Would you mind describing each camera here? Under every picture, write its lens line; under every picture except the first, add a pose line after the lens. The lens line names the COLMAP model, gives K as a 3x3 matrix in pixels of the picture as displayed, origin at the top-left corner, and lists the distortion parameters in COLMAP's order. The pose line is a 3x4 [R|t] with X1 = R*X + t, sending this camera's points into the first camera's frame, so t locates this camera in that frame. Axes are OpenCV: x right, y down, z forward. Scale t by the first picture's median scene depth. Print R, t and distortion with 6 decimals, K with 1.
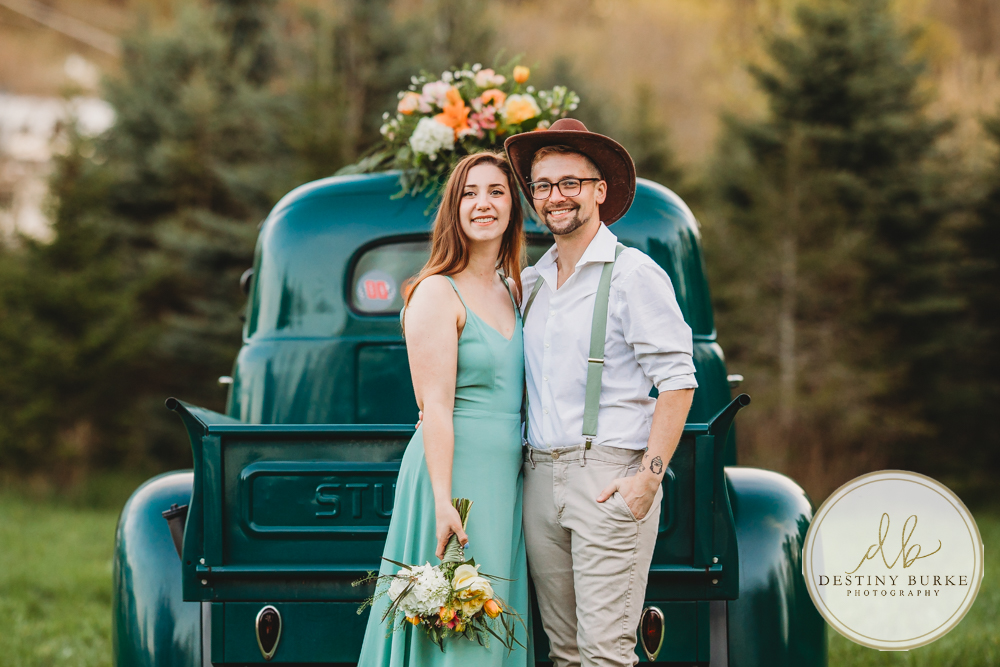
lens RADIAL K [[2903.6, 0, 476.3], [0, 2903.6, 334.7], [0, 0, 1]] dist [0.048547, -0.848334]
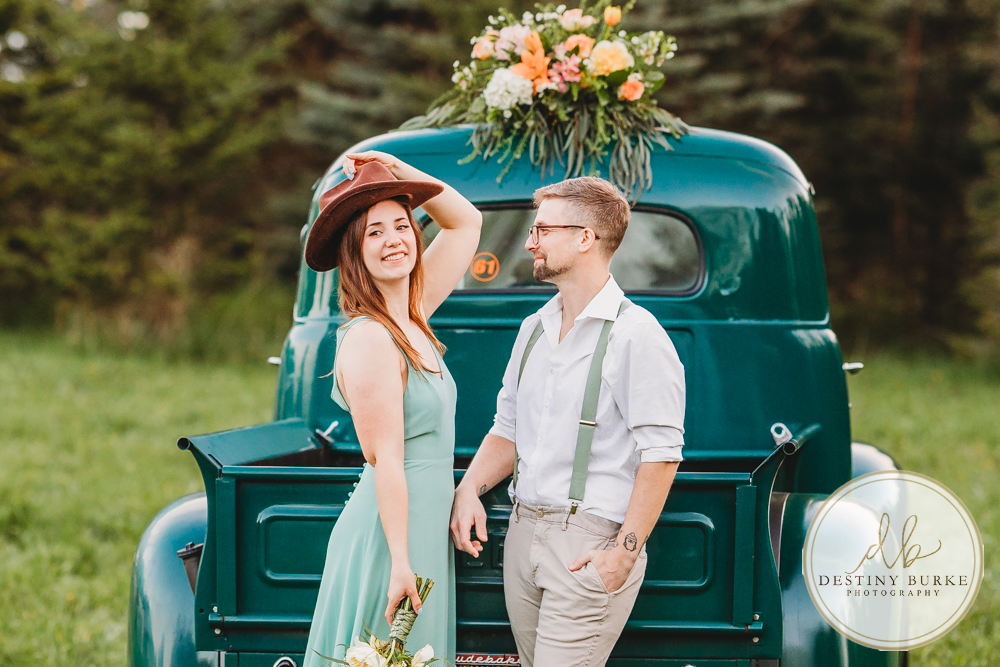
lens RADIAL K [[4160.0, 0, 500.3], [0, 4160.0, 334.2], [0, 0, 1]] dist [-0.043940, 1.053300]
pose [[0.997927, 0.011575, -0.063308, 0.062522], [-0.007515, 0.997922, 0.063996, -0.074353], [0.063917, -0.063388, 0.995940, -0.255829]]
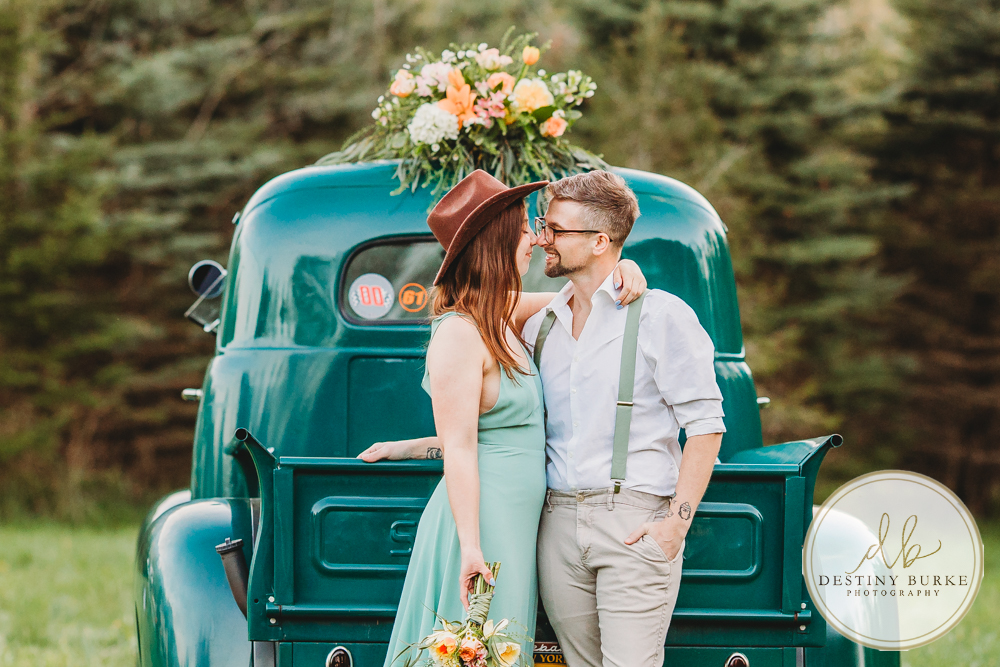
lens RADIAL K [[4204.4, 0, 497.3], [0, 4204.4, 333.3], [0, 0, 1]] dist [0.015434, 1.491995]
pose [[0.996053, 0.018333, 0.086852, -0.106023], [-0.019791, 0.999677, 0.015956, -0.024880], [-0.086531, -0.017611, 0.996093, -0.287837]]
